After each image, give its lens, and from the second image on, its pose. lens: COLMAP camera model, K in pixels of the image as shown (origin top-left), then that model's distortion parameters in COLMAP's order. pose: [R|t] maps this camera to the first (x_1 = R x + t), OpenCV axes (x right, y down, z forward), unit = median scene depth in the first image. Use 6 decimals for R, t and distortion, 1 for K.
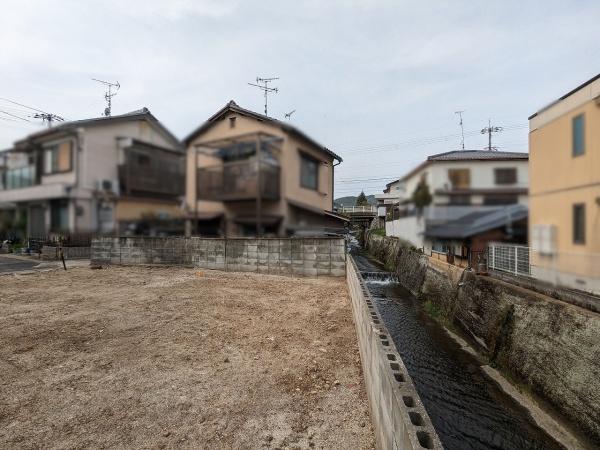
lens RADIAL K [[283.5, 0, 301.0], [0, 283.5, 224.9], [0, 0, 1]] dist [-0.005983, 0.004367]
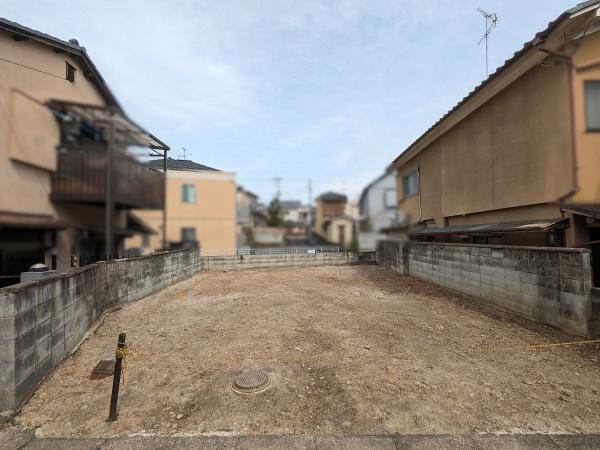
lens RADIAL K [[283.5, 0, 299.6], [0, 283.5, 225.0], [0, 0, 1]] dist [-0.005983, 0.004367]
pose [[-0.490780, 0.037496, 0.870476, -1.209143], [0.001274, 0.999103, -0.042318, -0.005365], [-0.871282, -0.019660, -0.490388, 1.033818]]
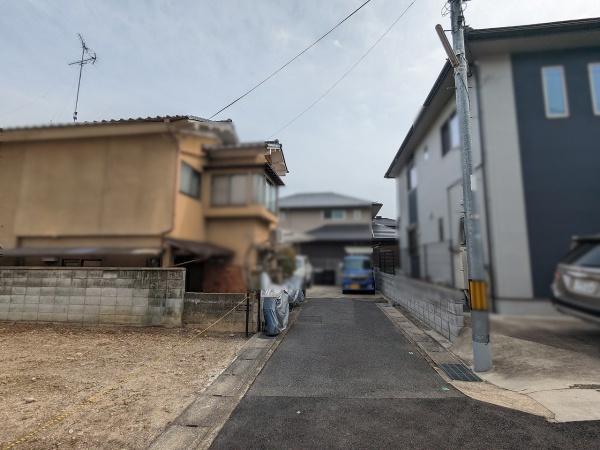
lens RADIAL K [[283.5, 0, 299.9], [0, 283.5, 225.7], [0, 0, 1]] dist [-0.005983, 0.004367]
pose [[-0.922136, -0.055633, -0.382844, -1.032153], [-0.005163, 0.991288, -0.131614, 0.000991], [0.386831, -0.119389, -0.914389, 1.179818]]
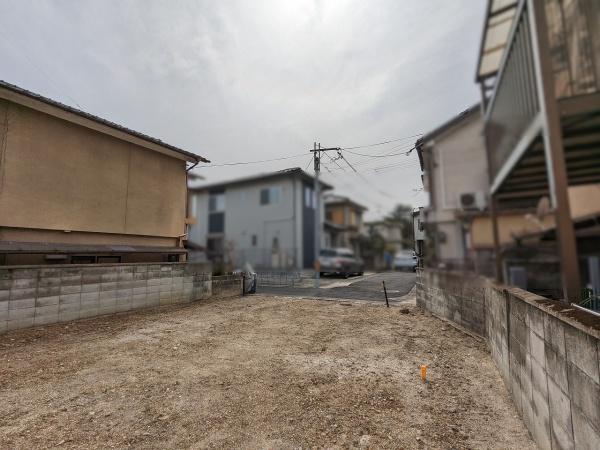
lens RADIAL K [[283.5, 0, 298.2], [0, 283.5, 227.6], [0, 0, 1]] dist [-0.005983, 0.004367]
pose [[0.019675, -0.109676, -0.993773, 0.058434], [0.016126, 0.993871, -0.109368, 0.009437], [0.999676, -0.013874, 0.021323, 0.744833]]
